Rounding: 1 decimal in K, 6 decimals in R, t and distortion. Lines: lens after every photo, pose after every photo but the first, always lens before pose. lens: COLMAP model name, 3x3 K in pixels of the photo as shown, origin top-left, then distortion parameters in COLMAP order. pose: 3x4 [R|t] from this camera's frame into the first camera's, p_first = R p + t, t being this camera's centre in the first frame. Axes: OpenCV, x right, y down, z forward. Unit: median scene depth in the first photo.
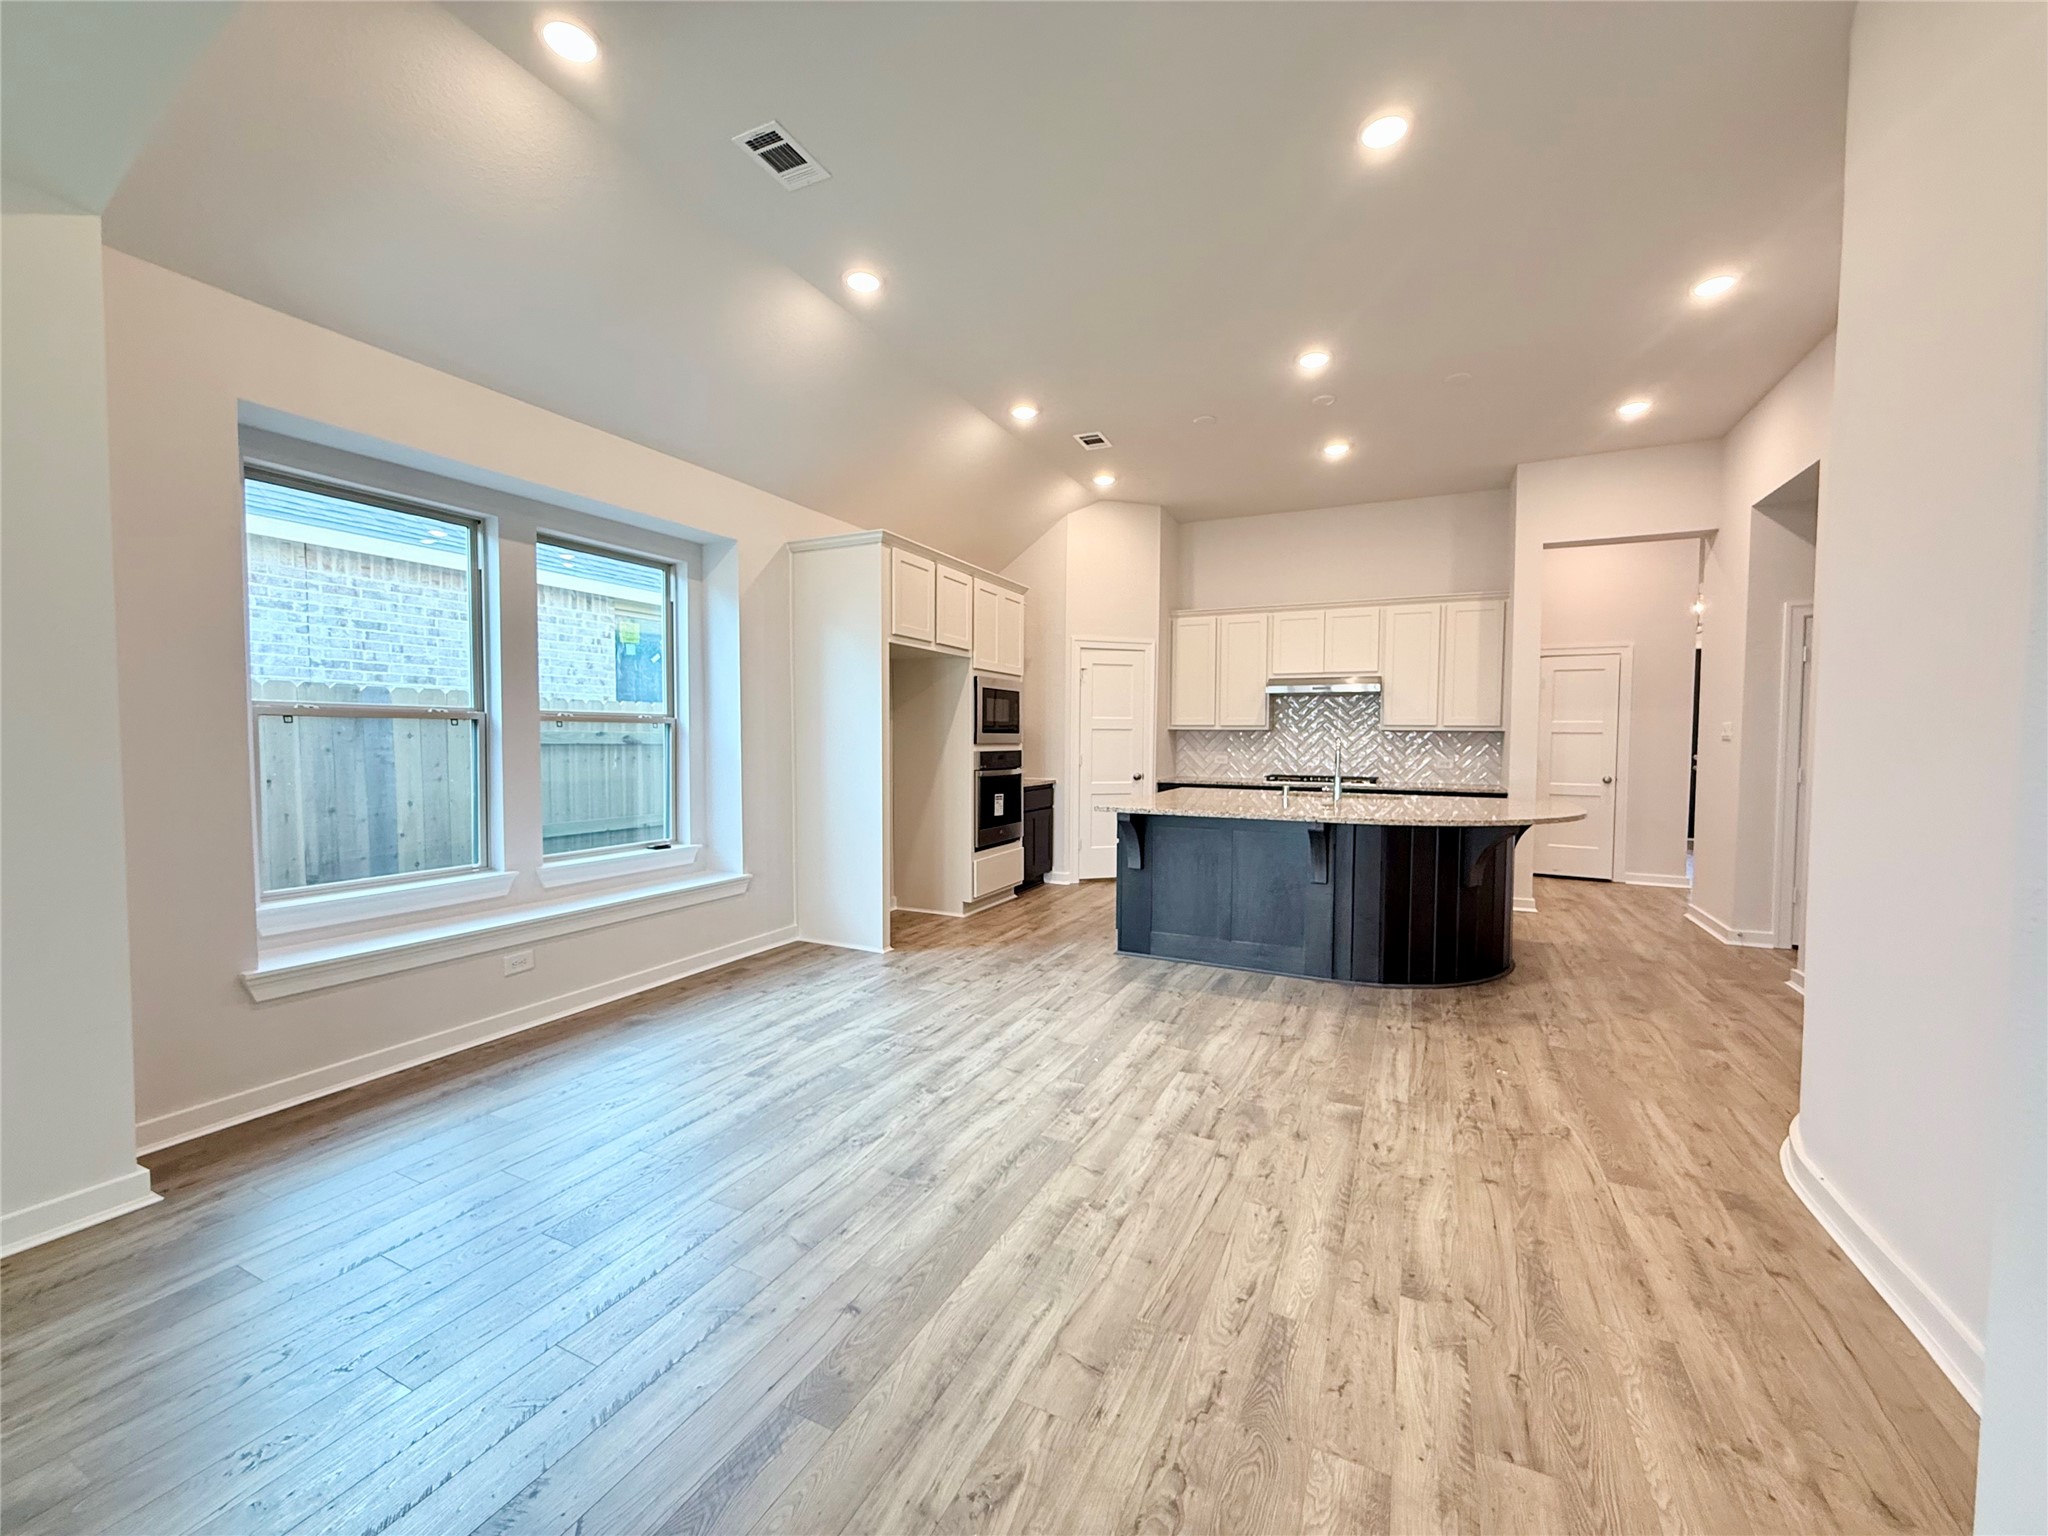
lens RADIAL K [[818.5, 0, 1019.4], [0, 818.5, 767.3], [0, 0, 1]] dist [0.000461, 0.000080]
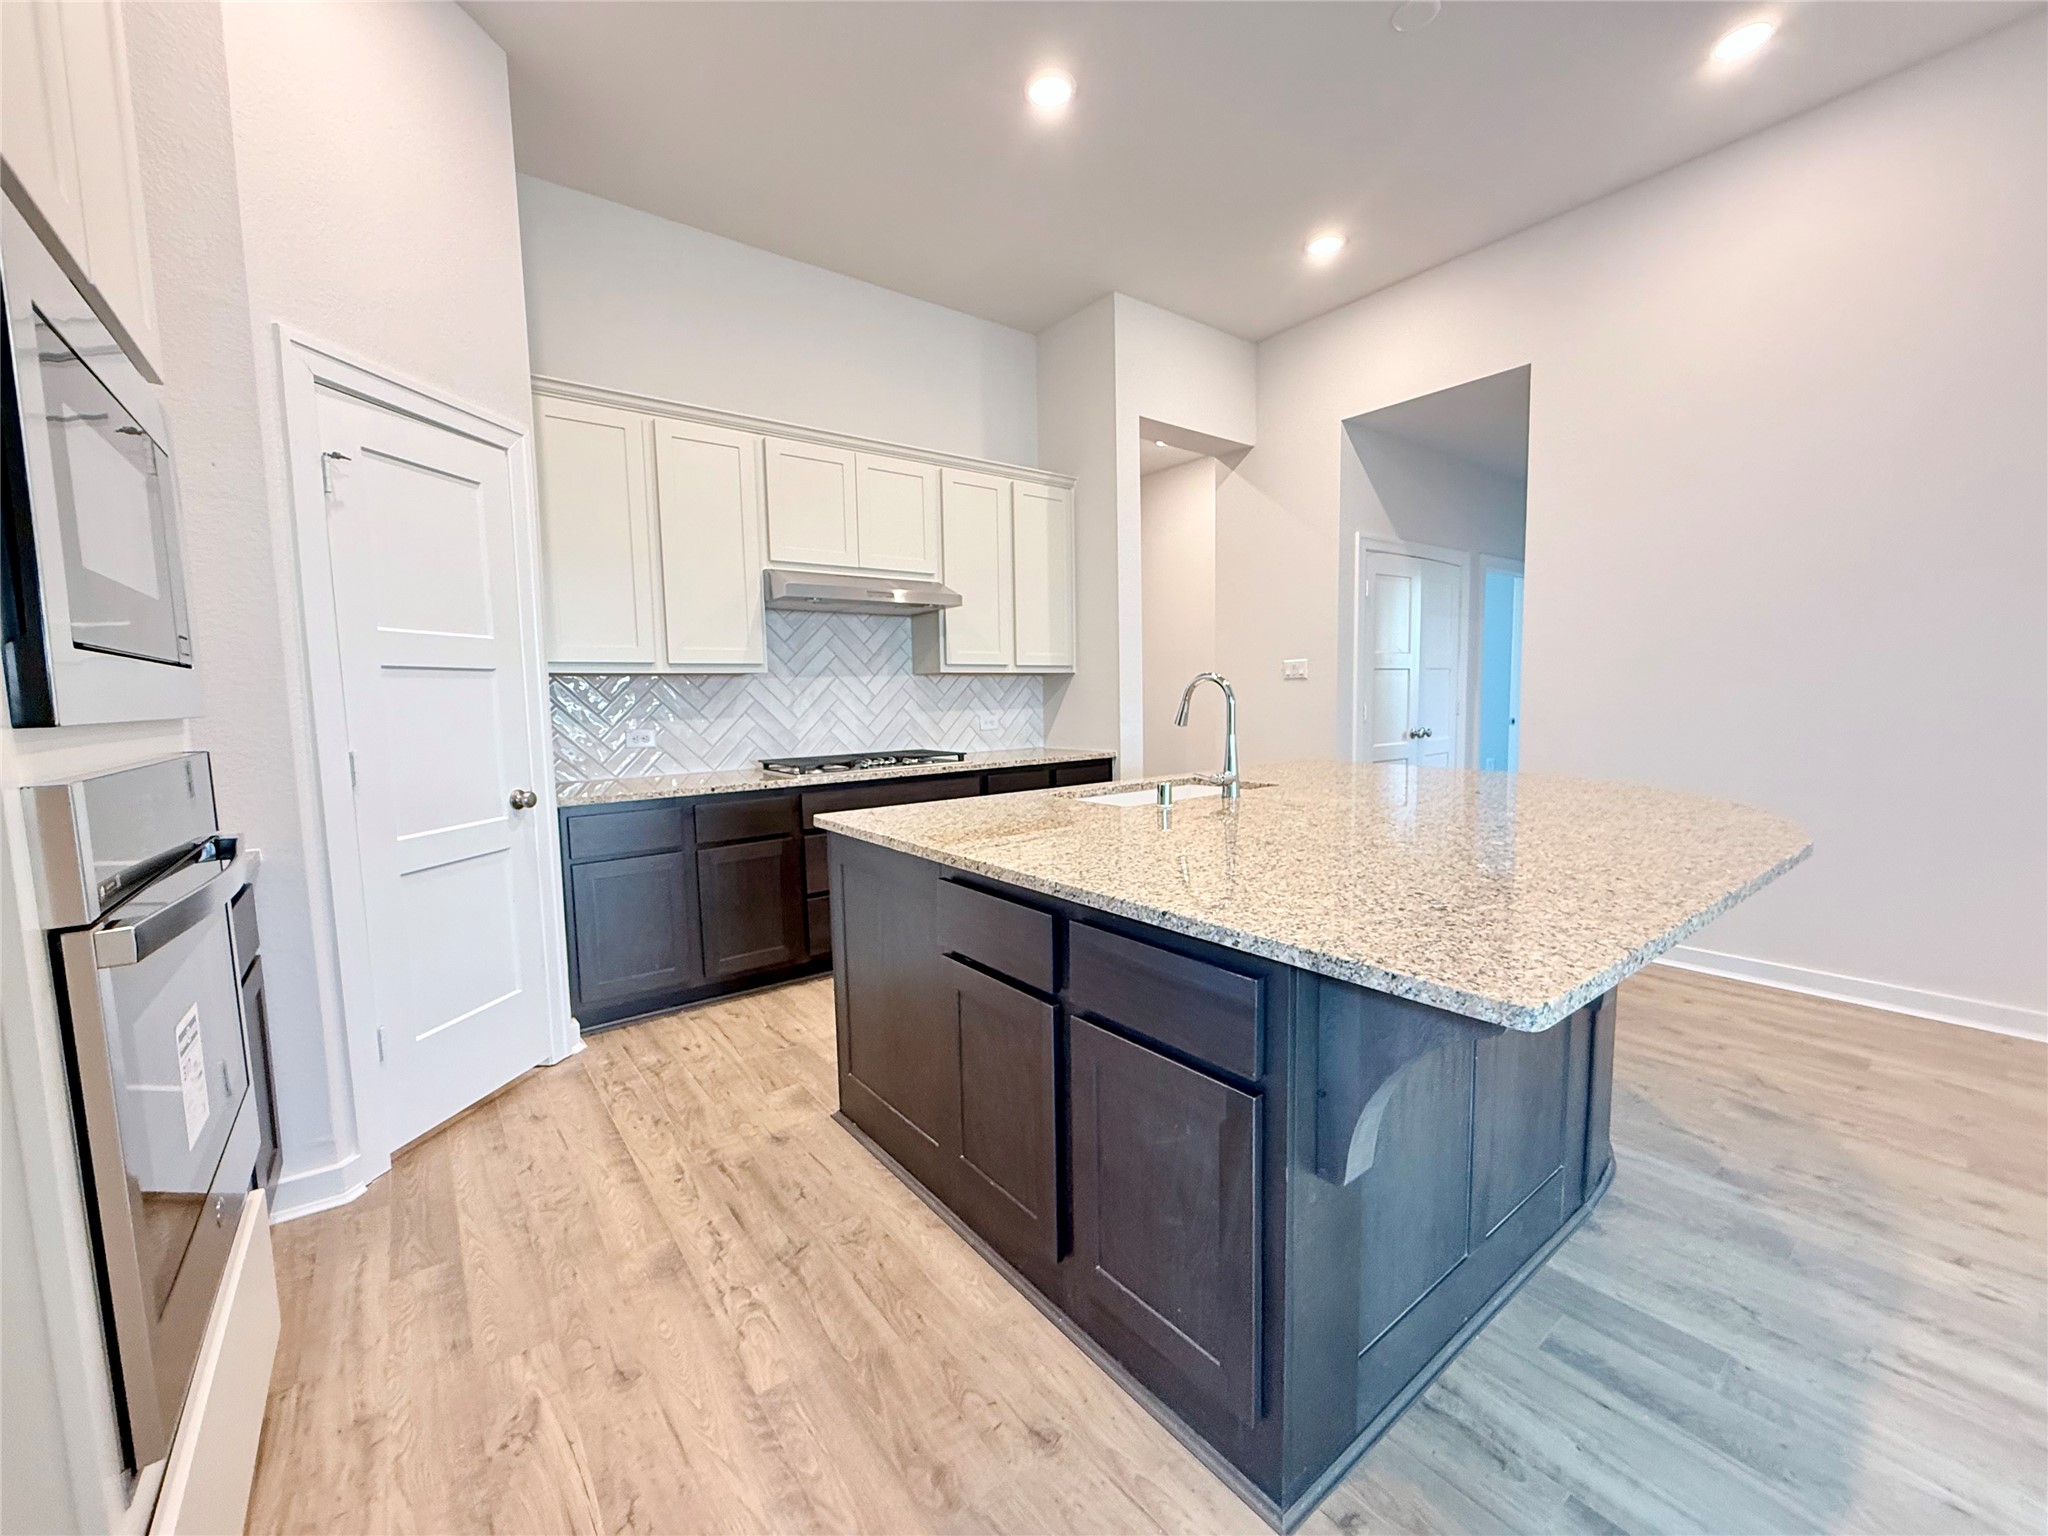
lens RADIAL K [[818.5, 0, 1019.4], [0, 818.5, 767.3], [0, 0, 1]] dist [0.000461, 0.000080]
pose [[0.442838, -0.098719, 0.891150, -0.104576], [0.056064, 0.995024, 0.082366, -0.027036], [-0.894847, 0.013486, 0.446169, 0.824250]]
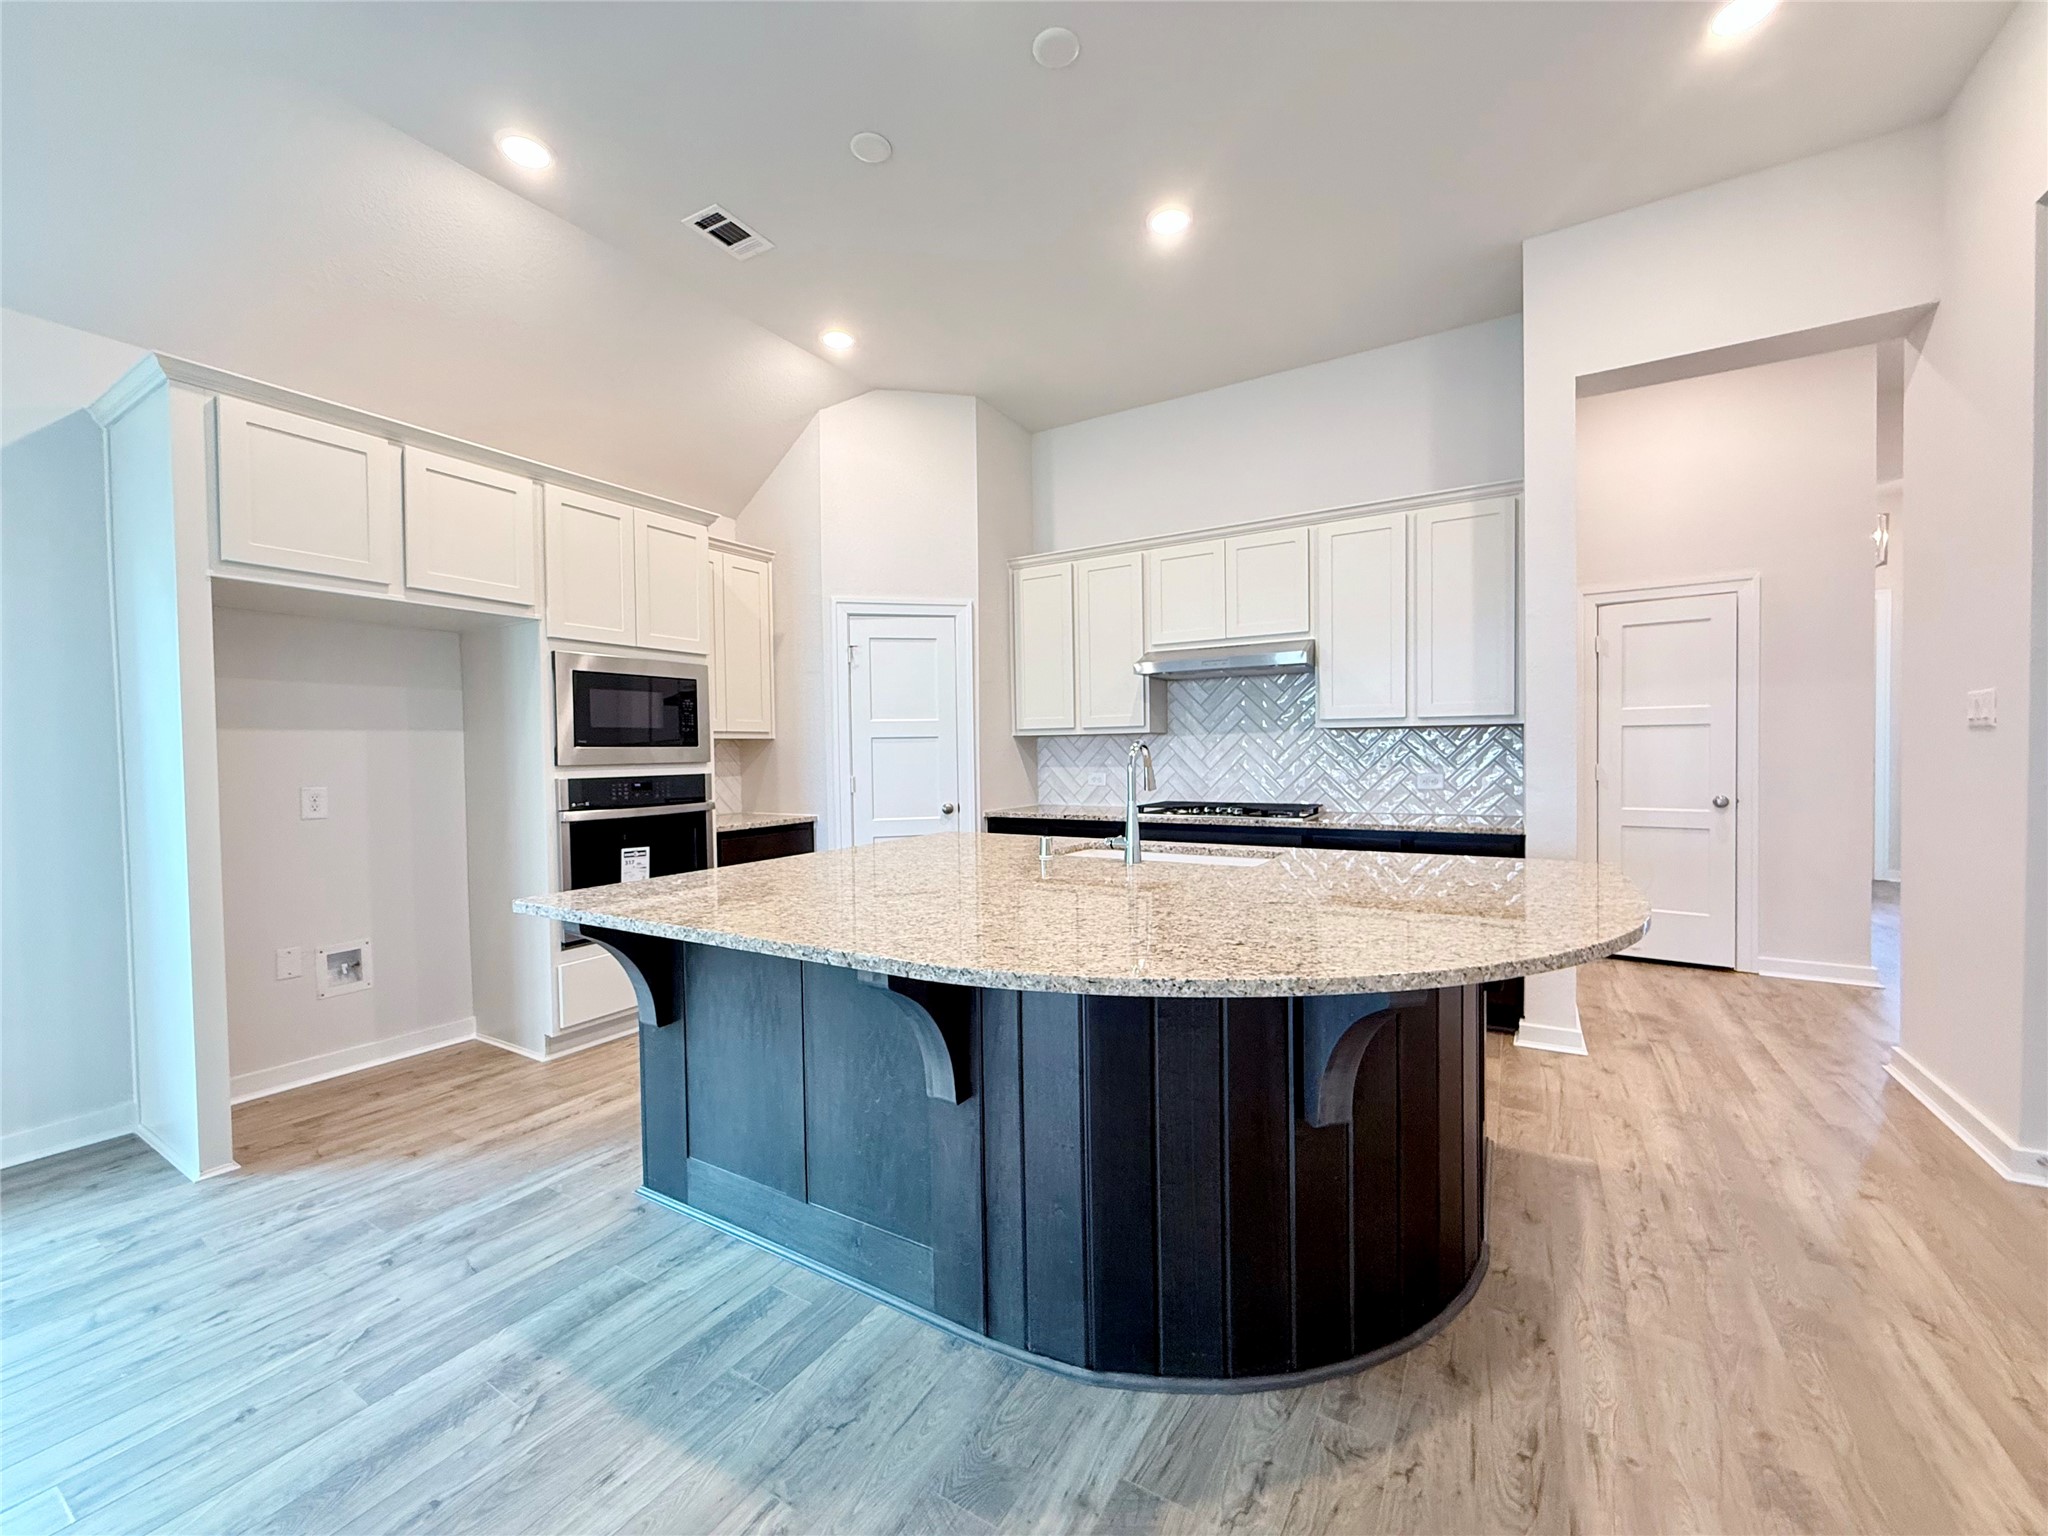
lens RADIAL K [[818.5, 0, 1019.4], [0, 818.5, 767.3], [0, 0, 1]] dist [0.000461, 0.000080]
pose [[0.995412, -0.020243, -0.093521, 0.338462], [0.018512, 0.999642, -0.019343, -0.010489], [0.093879, 0.017523, 0.995429, 0.455185]]
